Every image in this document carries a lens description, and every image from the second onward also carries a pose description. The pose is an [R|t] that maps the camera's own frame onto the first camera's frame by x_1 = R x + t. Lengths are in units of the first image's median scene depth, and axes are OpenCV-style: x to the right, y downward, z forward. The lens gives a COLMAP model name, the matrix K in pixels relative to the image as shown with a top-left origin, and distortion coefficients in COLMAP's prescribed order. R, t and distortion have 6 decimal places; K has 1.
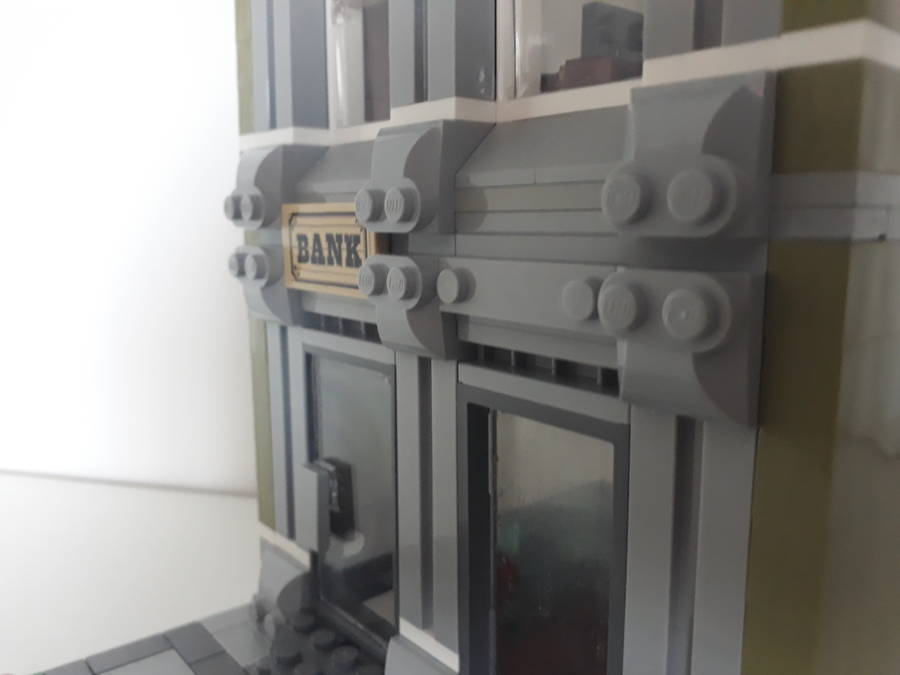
lens RADIAL K [[755.1, 0, 451.7], [0, 755.1, 335.7], [0, 0, 1]] dist [0.013178, -0.030796]
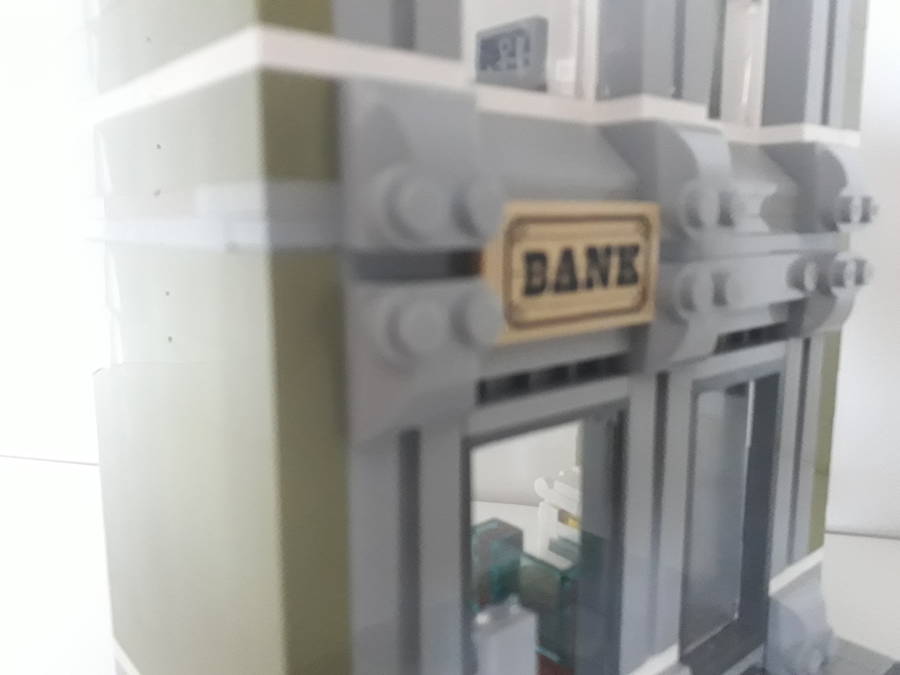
lens RADIAL K [[755.1, 0, 445.5], [0, 755.1, 332.0], [0, 0, 1]] dist [0.013178, -0.030796]
pose [[0.005332, -0.150528, 0.988591, -0.875114], [0.168901, 0.974537, 0.147477, -0.183961], [-0.985619, 0.166188, 0.030620, 1.124802]]
